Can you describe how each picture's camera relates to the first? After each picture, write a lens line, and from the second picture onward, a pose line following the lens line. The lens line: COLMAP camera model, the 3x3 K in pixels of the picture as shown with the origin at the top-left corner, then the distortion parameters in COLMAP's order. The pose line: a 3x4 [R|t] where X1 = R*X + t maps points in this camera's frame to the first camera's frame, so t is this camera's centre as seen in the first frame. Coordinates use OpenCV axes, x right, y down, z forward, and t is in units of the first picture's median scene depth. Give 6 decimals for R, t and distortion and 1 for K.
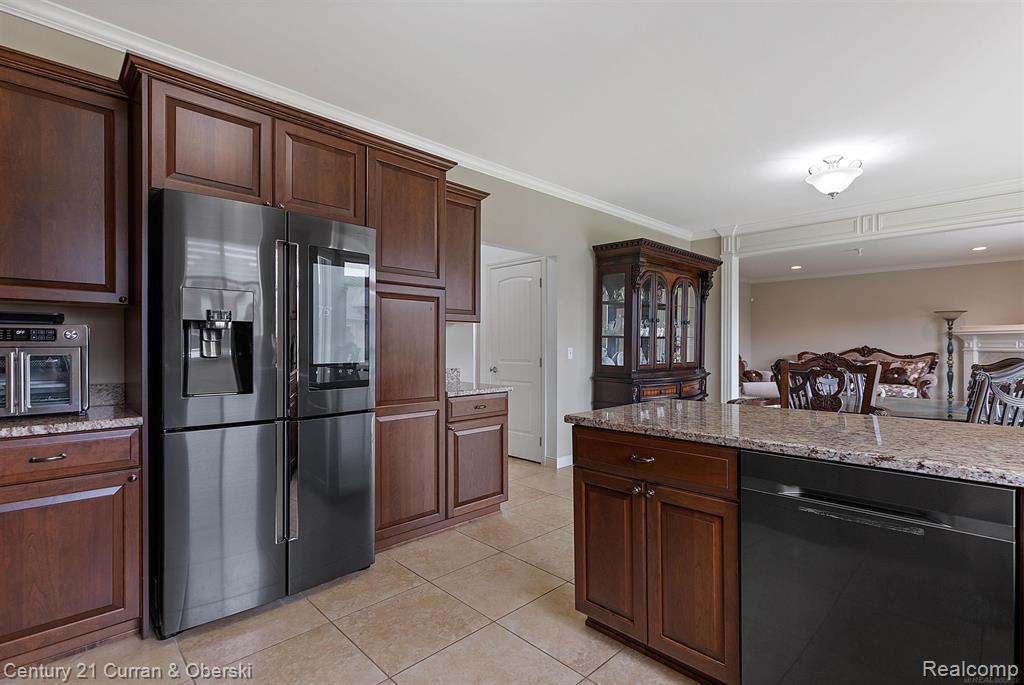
lens RADIAL K [[479.8, 0, 535.8], [0, 479.8, 343.3], [0, 0, 1]] dist [0.008027, -0.000102]
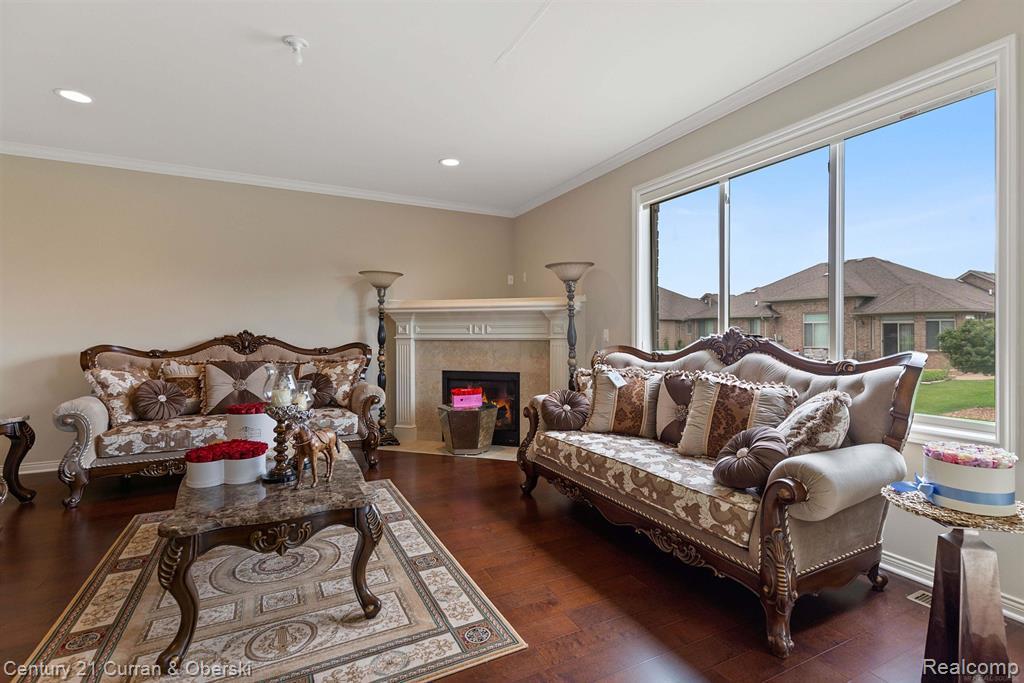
lens RADIAL K [[480.0, 0, 515.7], [0, 480.0, 335.0], [0, 0, 1]] dist [0.011736, 0.000074]
pose [[0.325144, -0.001751, 0.945663, 0.353460], [-0.003525, 0.999989, 0.003063, 0.007807], [-0.945658, -0.004329, 0.325134, 0.655062]]
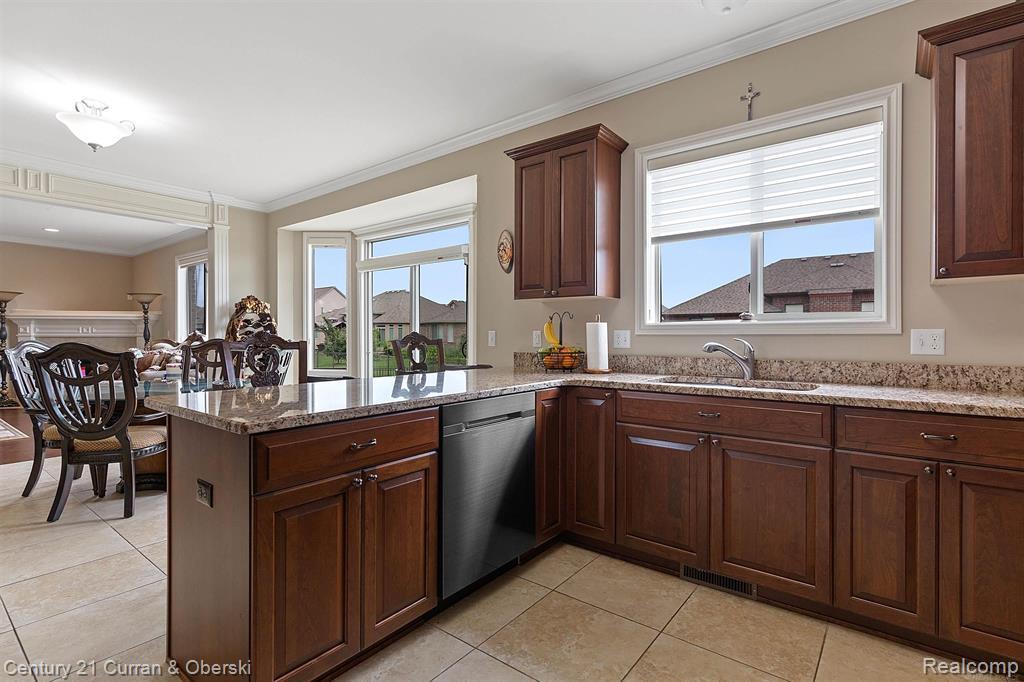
lens RADIAL K [[484.9, 0, 512.0], [0, 484.9, 341.0], [0, 0, 1]] dist [0.010852, 0.000571]
pose [[-0.108675, -0.013332, 0.993988, -0.143385], [-0.005850, 0.999901, 0.012772, 0.006846], [-0.994060, -0.004427, -0.108742, 0.167701]]
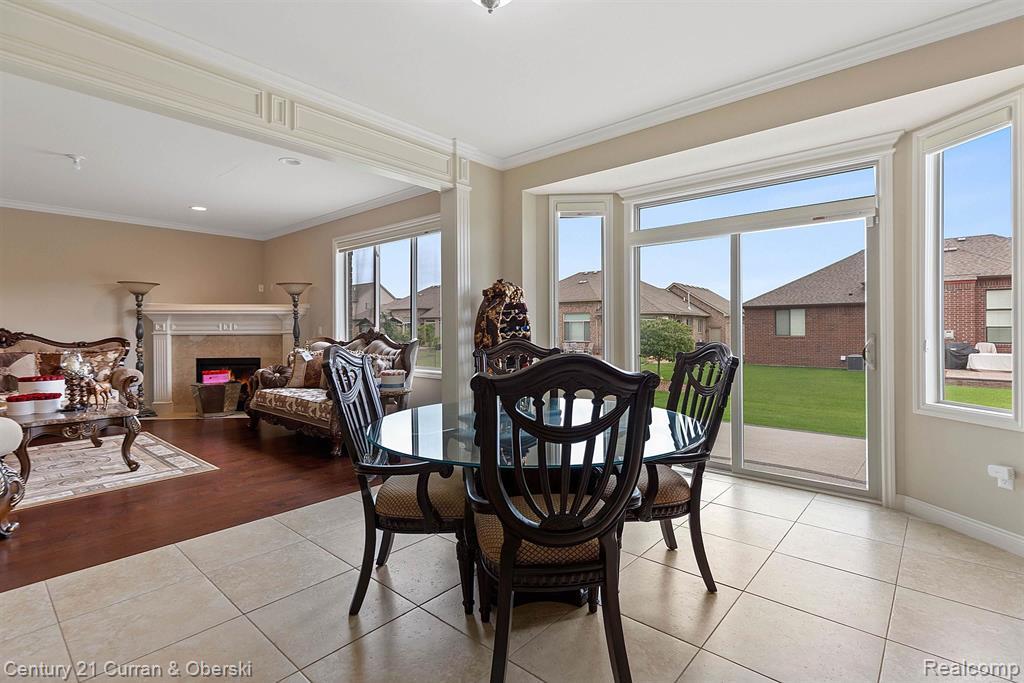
lens RADIAL K [[482.6, 0, 513.9], [0, 482.6, 329.6], [0, 0, 1]] dist [0.010182, 0.000365]
pose [[-0.053829, -0.002339, 0.998547, 0.062491], [-0.000711, 0.999997, 0.002304, 0.005186], [-0.998550, -0.000586, -0.053831, 0.455017]]
